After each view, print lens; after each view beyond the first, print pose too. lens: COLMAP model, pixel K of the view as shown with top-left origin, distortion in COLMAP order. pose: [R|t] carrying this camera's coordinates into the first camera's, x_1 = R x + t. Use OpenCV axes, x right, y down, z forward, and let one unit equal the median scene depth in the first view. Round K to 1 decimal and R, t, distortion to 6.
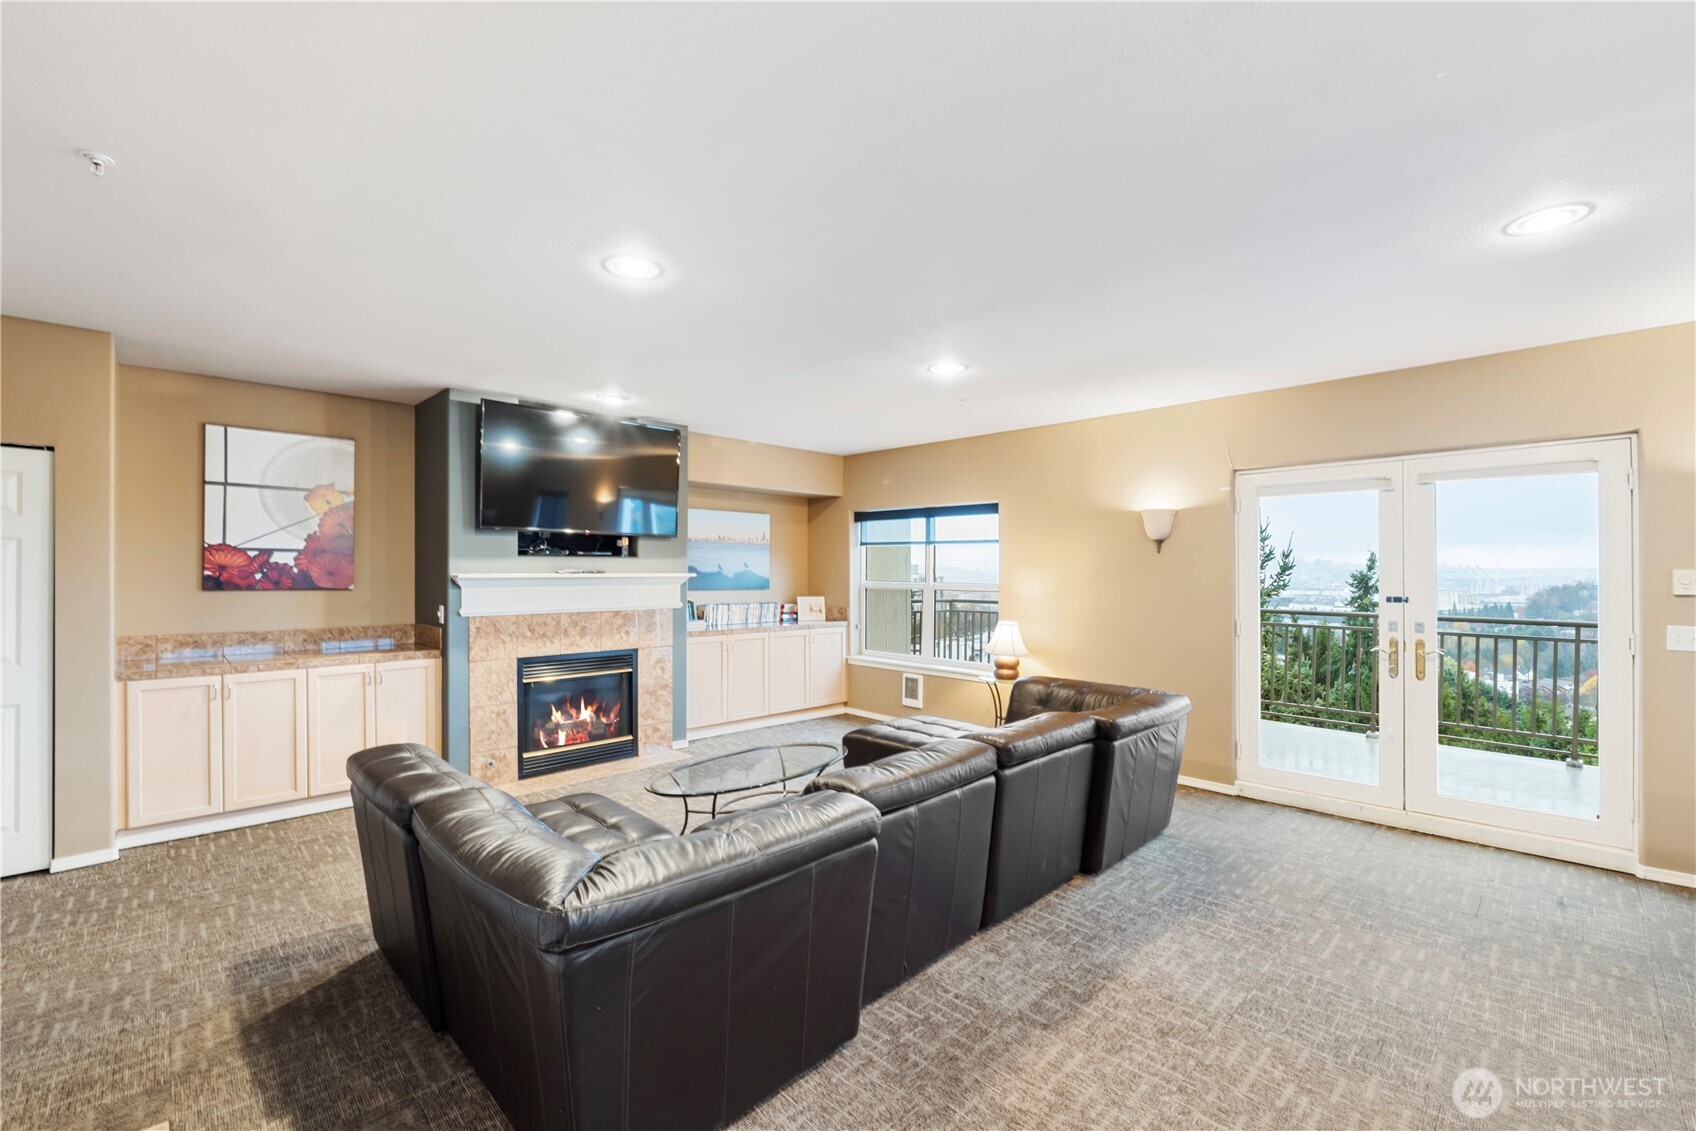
lens RADIAL K [[731.5, 0, 862.1], [0, 731.5, 568.1], [0, 0, 1]] dist [0.001937, -0.000093]
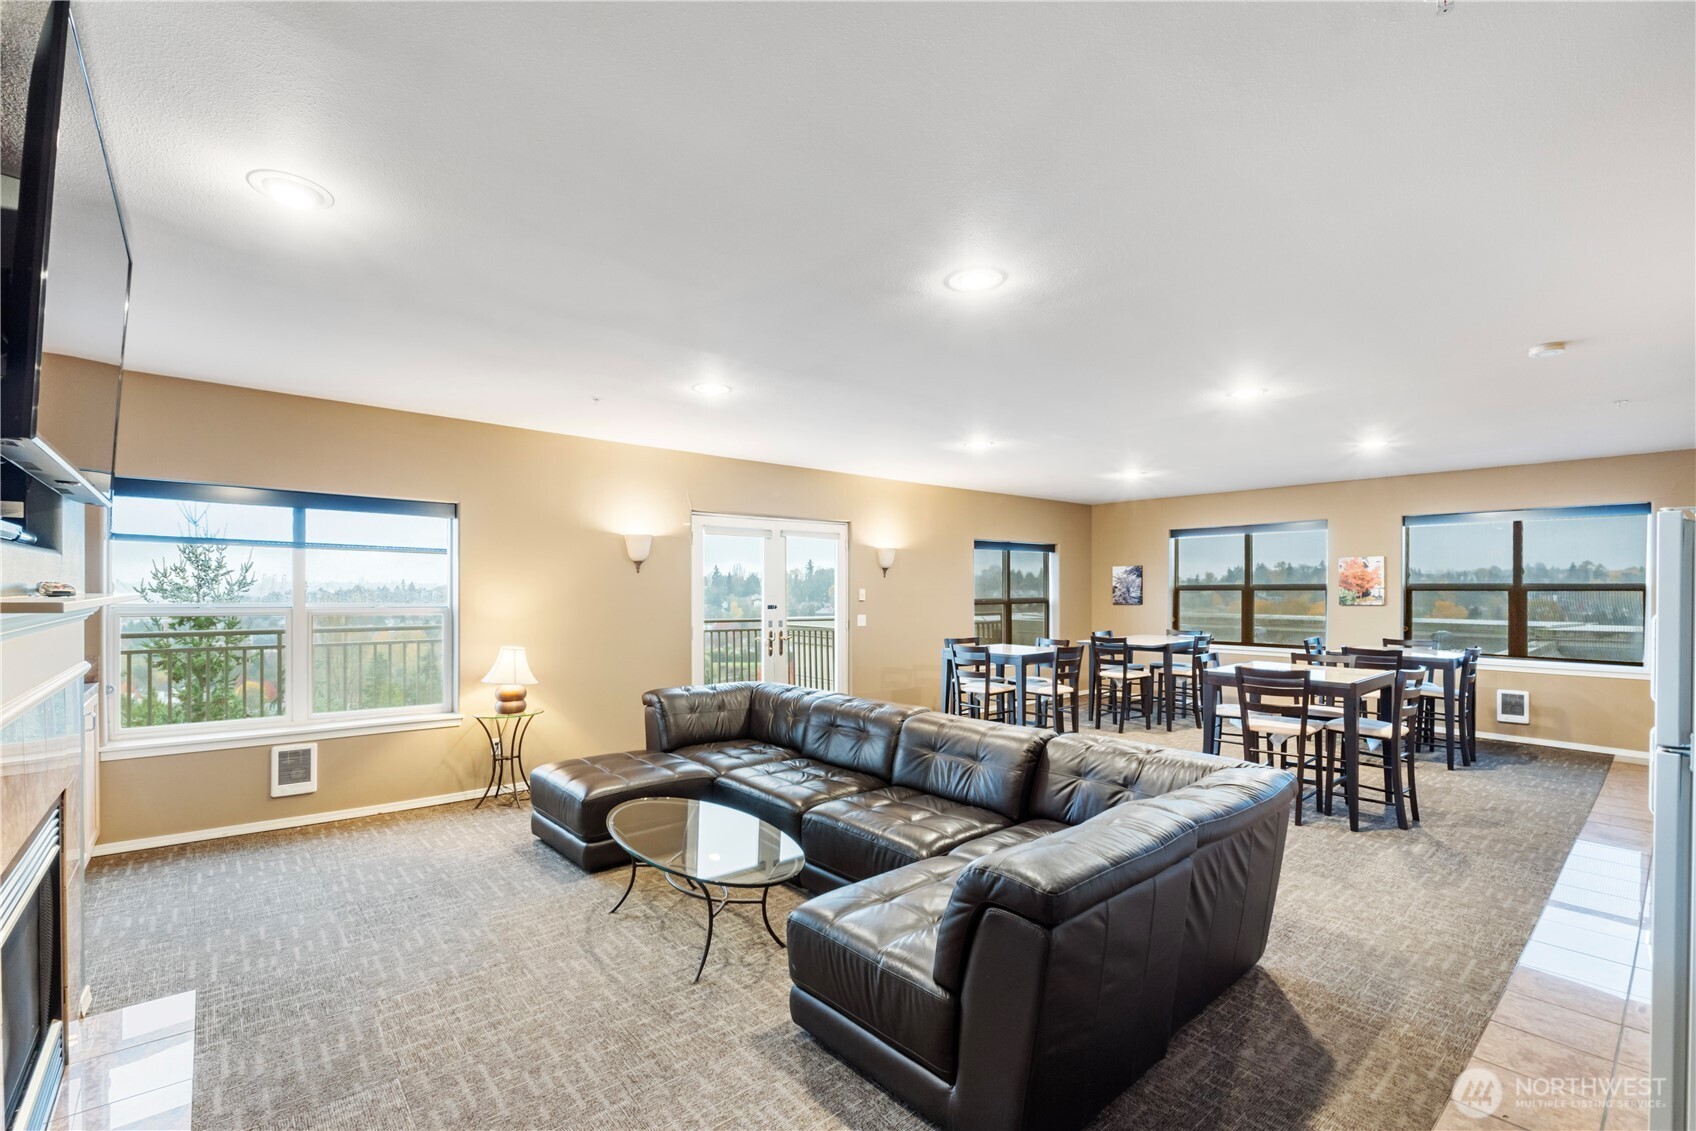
lens RADIAL K [[731.5, 0, 839.9], [0, 731.5, 590.2], [0, 0, 1]] dist [0.001937, -0.000093]
pose [[0.082011, -0.002267, 0.996629, -0.697327], [-0.008439, 0.999960, 0.002969, 0.000511], [-0.996596, -0.008654, 0.081989, 0.590713]]
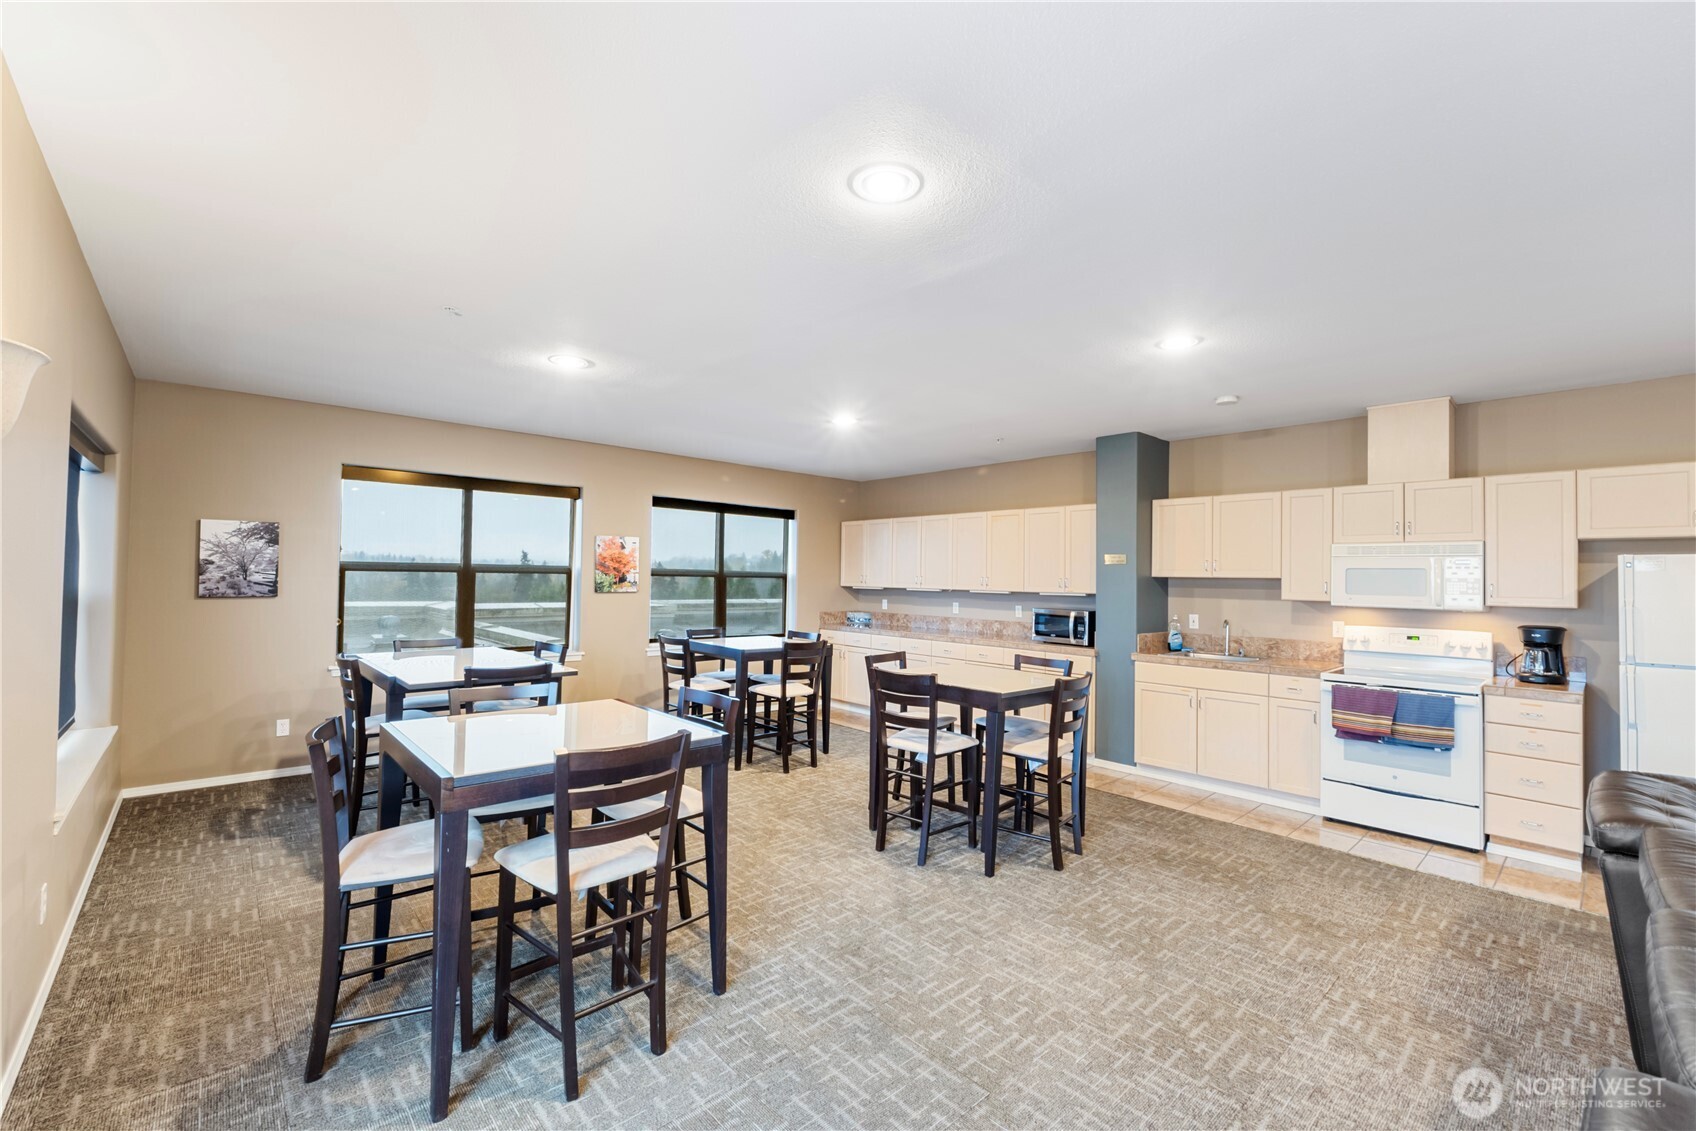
lens RADIAL K [[731.5, 0, 839.8], [0, 731.5, 566.9], [0, 0, 1]] dist [0.001937, -0.000093]
pose [[-0.998119, -0.018937, 0.058313, 0.459870], [-0.020276, 0.999542, -0.022461, 0.003347], [-0.057861, -0.023601, -0.998046, 0.931488]]
